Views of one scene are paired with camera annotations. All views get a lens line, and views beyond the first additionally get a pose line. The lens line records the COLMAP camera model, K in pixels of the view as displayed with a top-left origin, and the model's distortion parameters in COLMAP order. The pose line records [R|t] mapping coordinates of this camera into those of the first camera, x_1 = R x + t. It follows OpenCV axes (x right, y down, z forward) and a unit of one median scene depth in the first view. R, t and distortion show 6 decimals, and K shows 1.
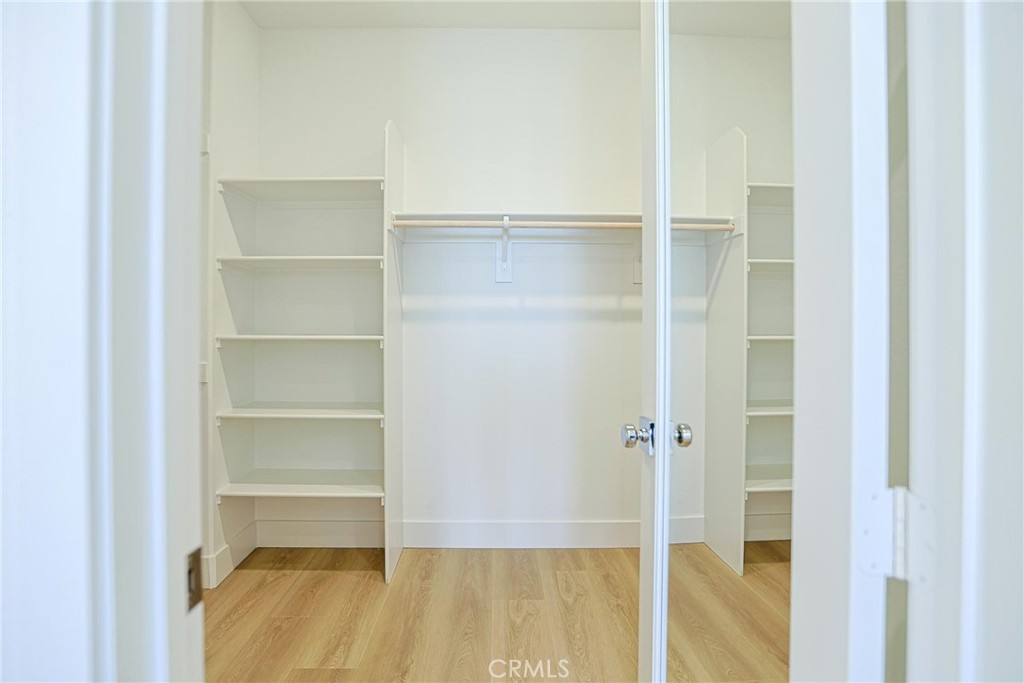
lens RADIAL K [[497.1, 0, 506.9], [0, 497.1, 348.2], [0, 0, 1]] dist [-0.043819, 0.012729]
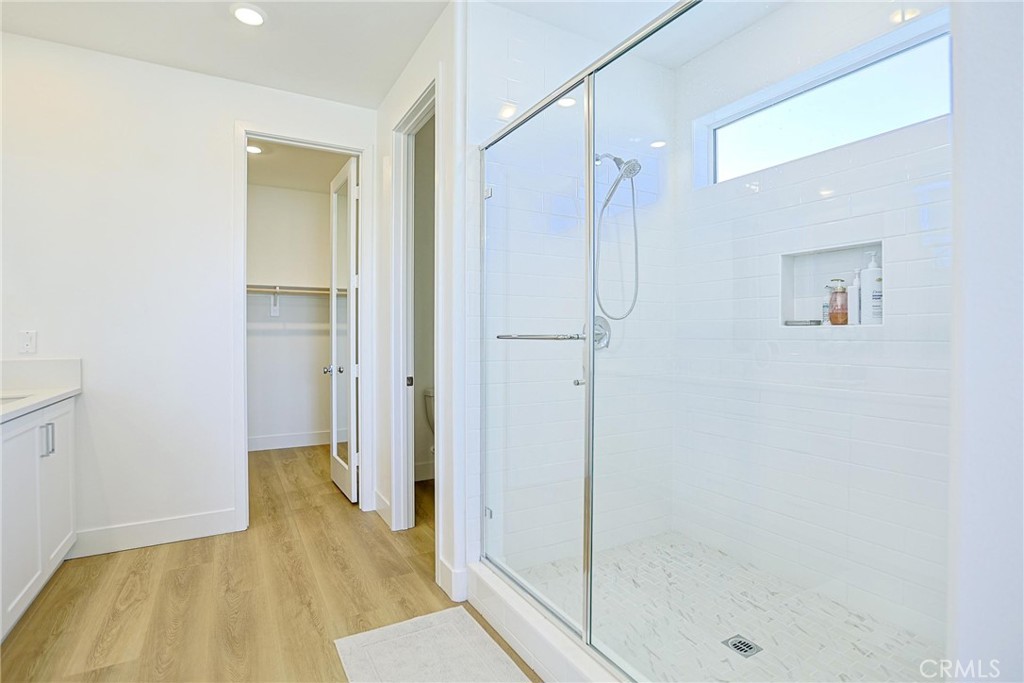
lens RADIAL K [[501.6, 0, 509.3], [0, 501.6, 335.7], [0, 0, 1]] dist [-0.018923, 0.000732]
pose [[0.881044, -0.000705, 0.473034, -0.139896], [0.020740, 0.999095, -0.037141, 0.044589], [-0.472580, 0.042534, 0.880261, -1.353311]]
